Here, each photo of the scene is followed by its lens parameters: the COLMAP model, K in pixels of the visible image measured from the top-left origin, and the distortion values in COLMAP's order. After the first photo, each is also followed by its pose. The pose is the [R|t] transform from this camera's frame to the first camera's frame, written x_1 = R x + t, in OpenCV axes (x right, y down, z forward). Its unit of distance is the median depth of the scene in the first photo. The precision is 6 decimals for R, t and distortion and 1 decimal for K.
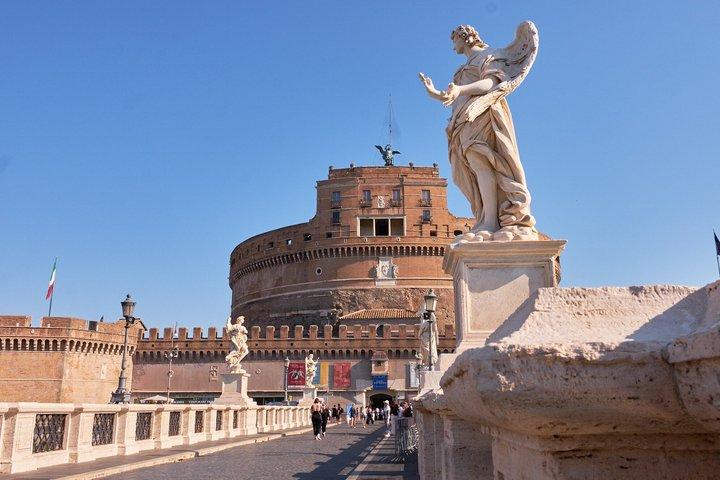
lens RADIAL K [[677.5, 0, 357.1], [0, 677.5, 229.1], [0, 0, 1]] dist [-0.006260, 0.000853]
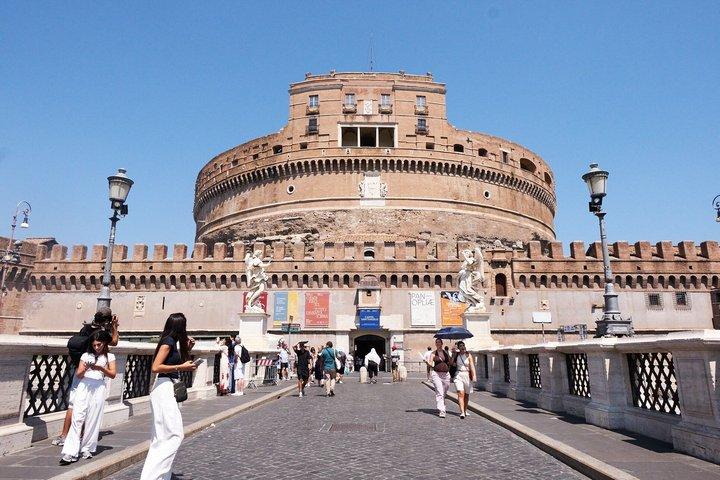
lens RADIAL K [[522.4, 0, 360.0], [0, 522.4, 240.0], [0, 0, 1]] dist [0.031686, -0.000680]
pose [[0.998320, 0.015100, 0.055931, -0.007292], [-0.017457, 0.998970, 0.041894, 0.097080], [-0.055241, -0.042800, 0.997555, 0.363443]]
